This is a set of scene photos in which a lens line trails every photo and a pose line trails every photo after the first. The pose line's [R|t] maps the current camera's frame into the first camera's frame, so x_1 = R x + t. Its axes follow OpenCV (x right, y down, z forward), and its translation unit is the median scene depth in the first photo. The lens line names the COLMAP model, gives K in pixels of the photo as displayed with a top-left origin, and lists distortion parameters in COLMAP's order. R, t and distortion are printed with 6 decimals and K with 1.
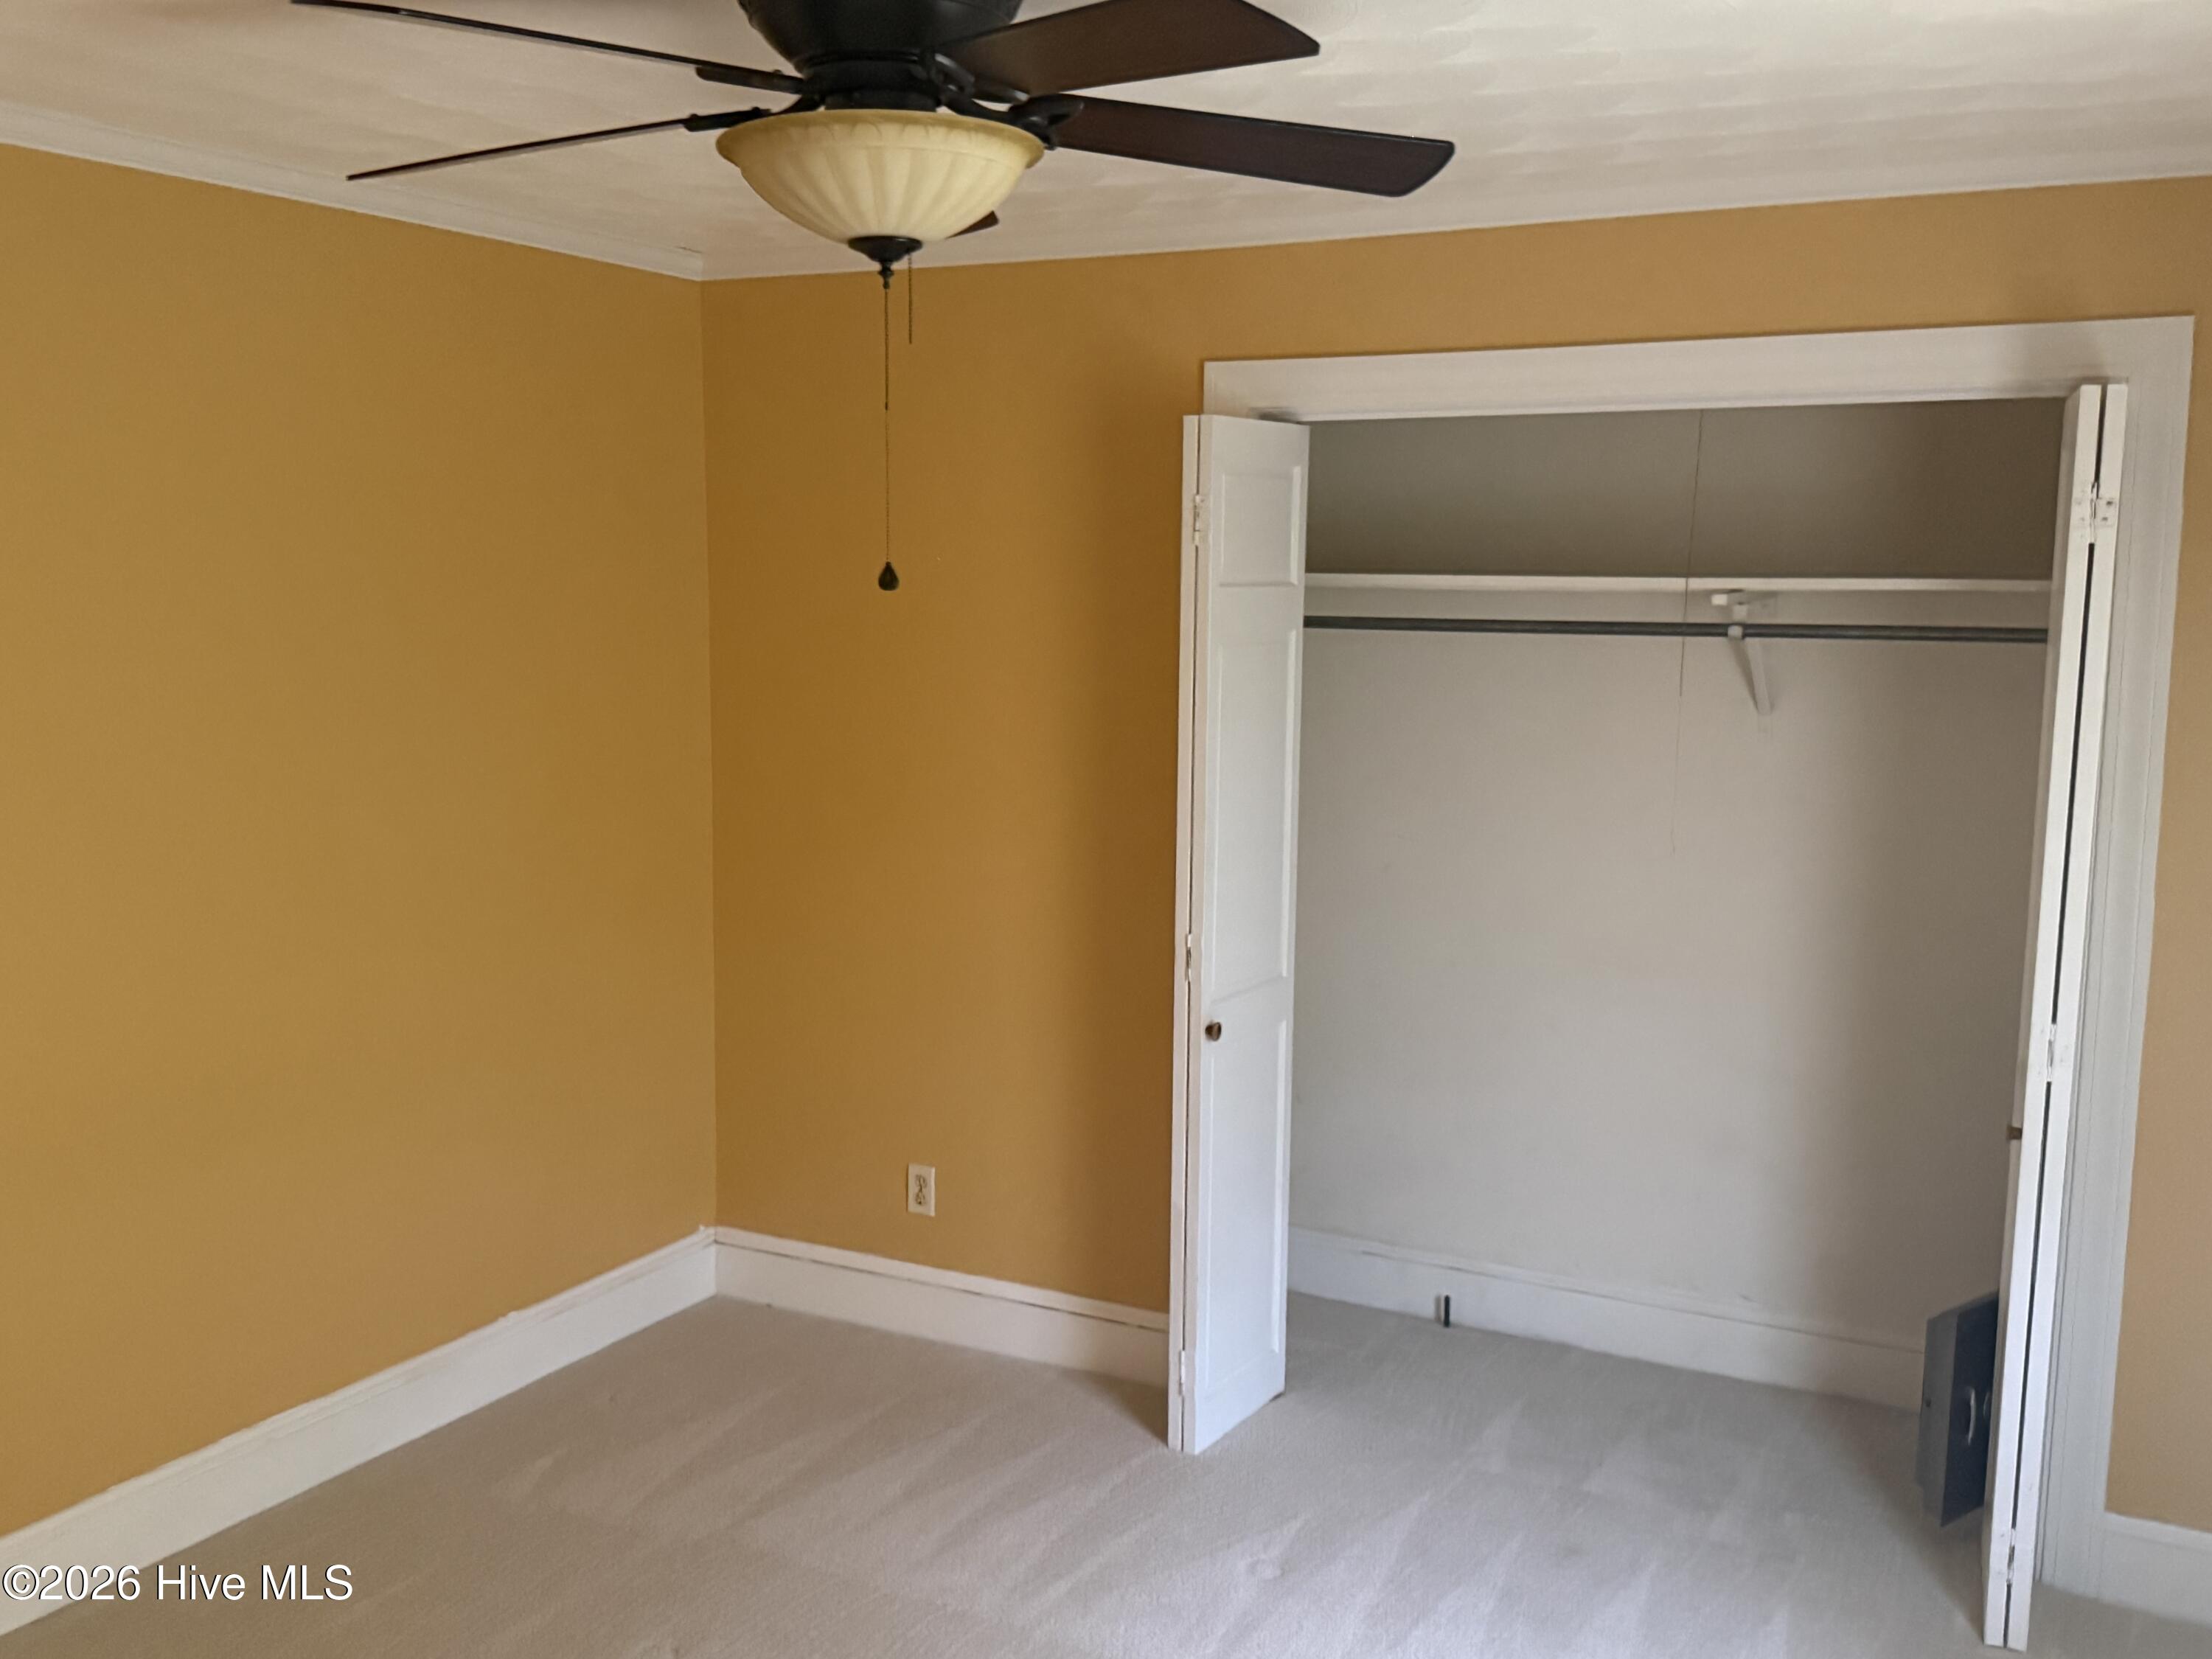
lens RADIAL K [[2078.7, 0, 1106.0], [0, 2078.7, 829.5], [0, 0, 1]] dist [0.160368, -0.301539]
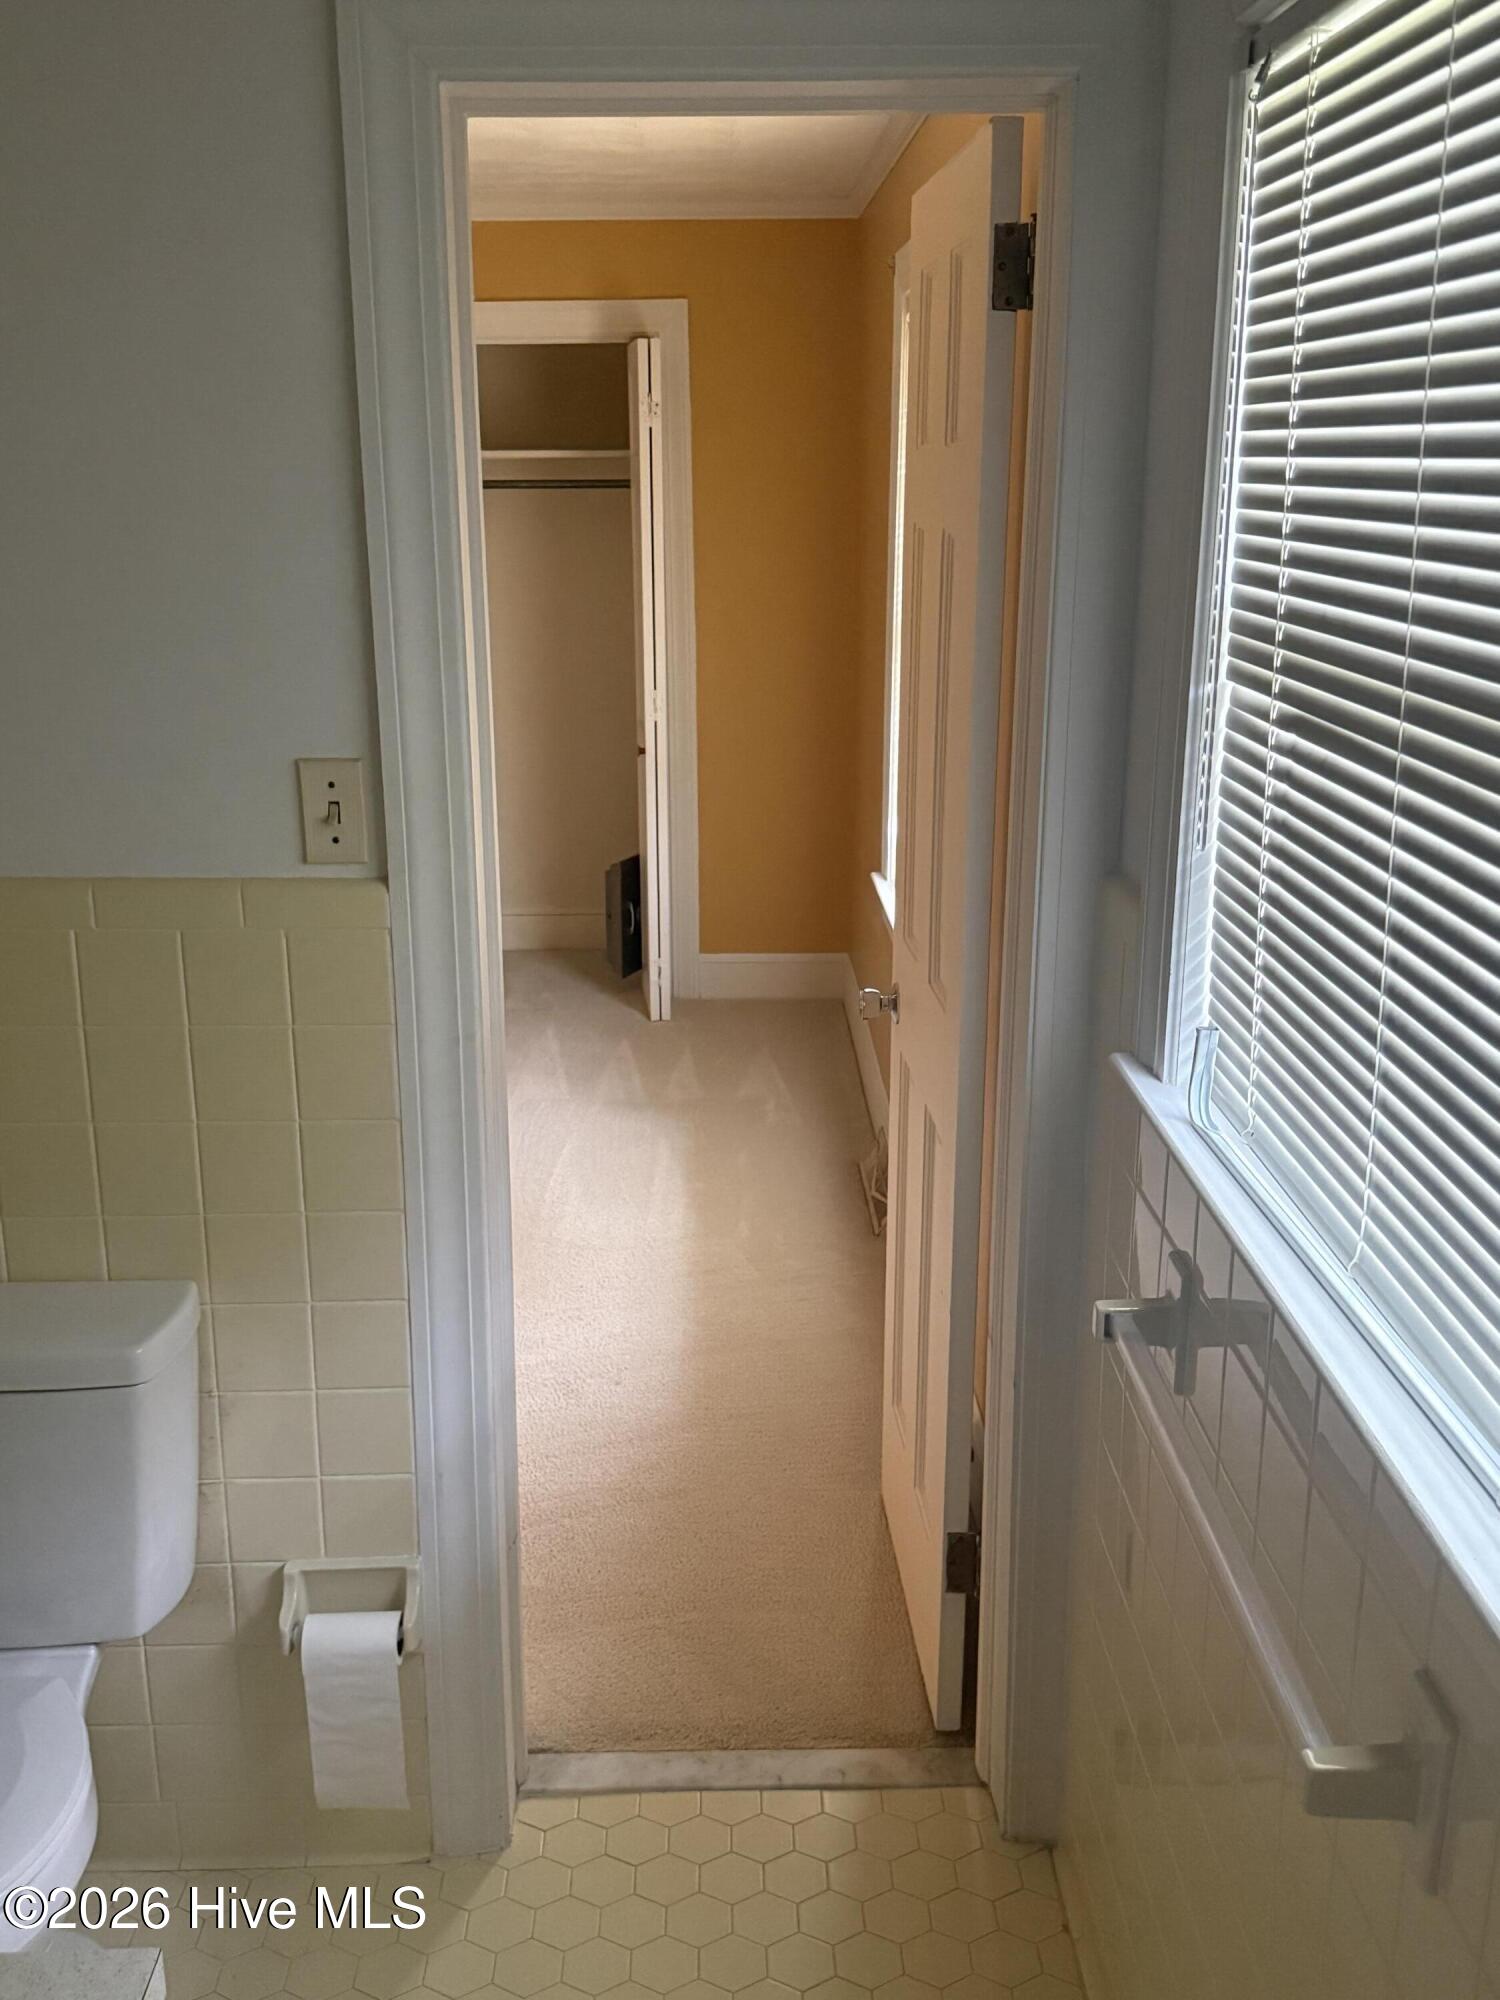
lens RADIAL K [[1879.5, 0, 750.0], [0, 1879.5, 1000.0], [0, 0, 1]] dist [0.160368, -0.301539]
pose [[0.879451, -0.148029, 0.452386, -0.274692], [0.080852, 0.983058, 0.164496, 0.087509], [-0.469072, -0.108090, 0.876520, -0.534812]]
